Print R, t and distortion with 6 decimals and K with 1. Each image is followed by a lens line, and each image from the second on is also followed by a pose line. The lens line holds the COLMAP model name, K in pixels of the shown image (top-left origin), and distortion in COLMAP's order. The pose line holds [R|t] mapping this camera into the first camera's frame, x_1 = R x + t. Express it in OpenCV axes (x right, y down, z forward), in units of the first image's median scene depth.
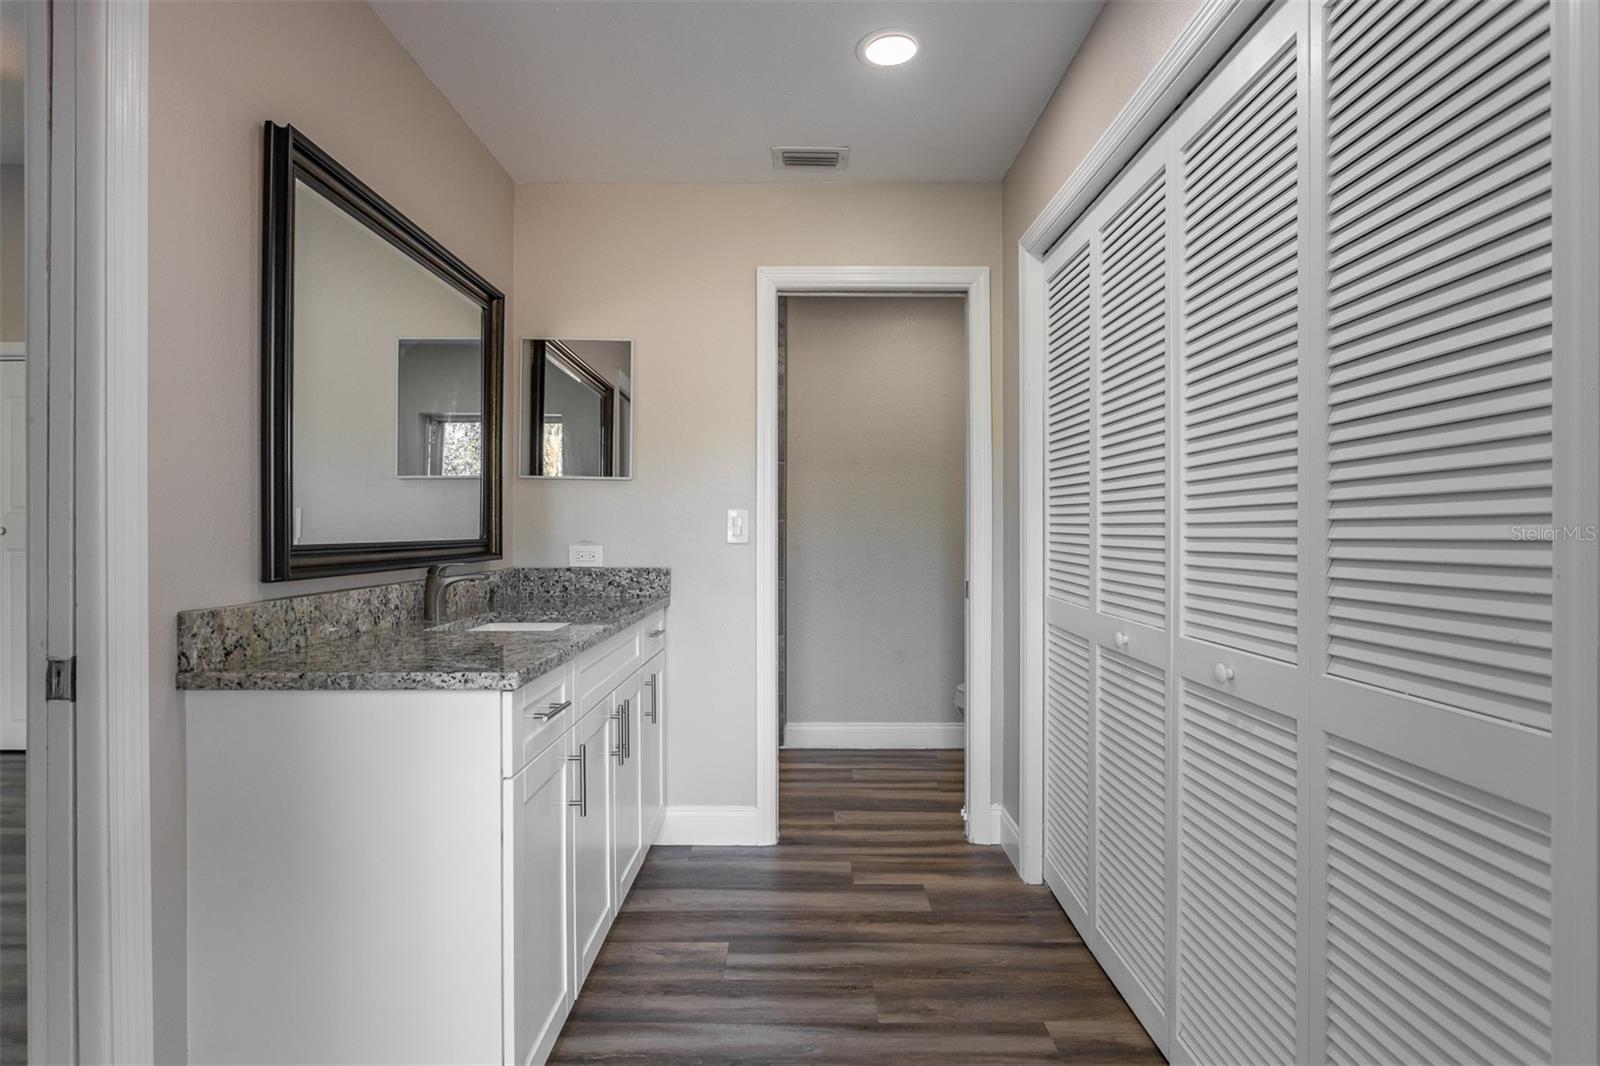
lens RADIAL K [[812.3, 0, 815.8], [0, 812.3, 534.0], [0, 0, 1]] dist [-0.009813, 0.004993]
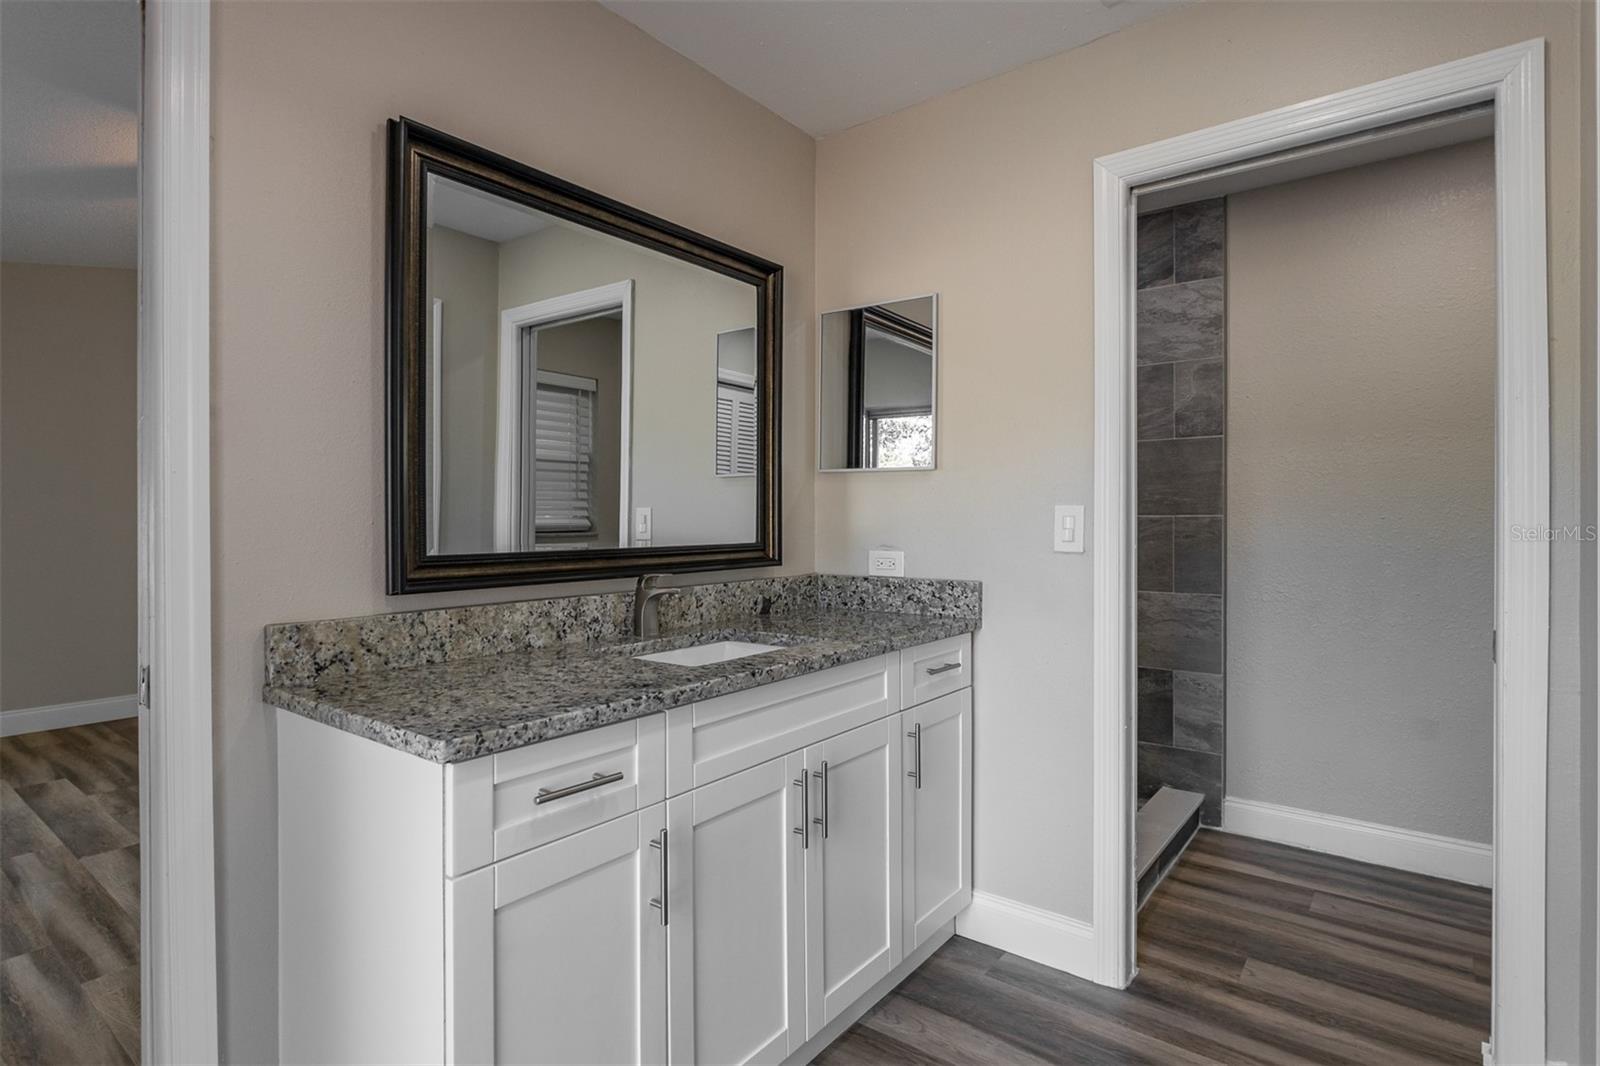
lens RADIAL K [[812.3, 0, 784.4], [0, 812.3, 523.6], [0, 0, 1]] dist [-0.009813, 0.004993]
pose [[0.780399, 0.000499, -0.625281, 0.175579], [-0.000544, 1.000000, 0.000119, -0.015298], [0.625281, 0.000247, 0.780400, 0.315683]]
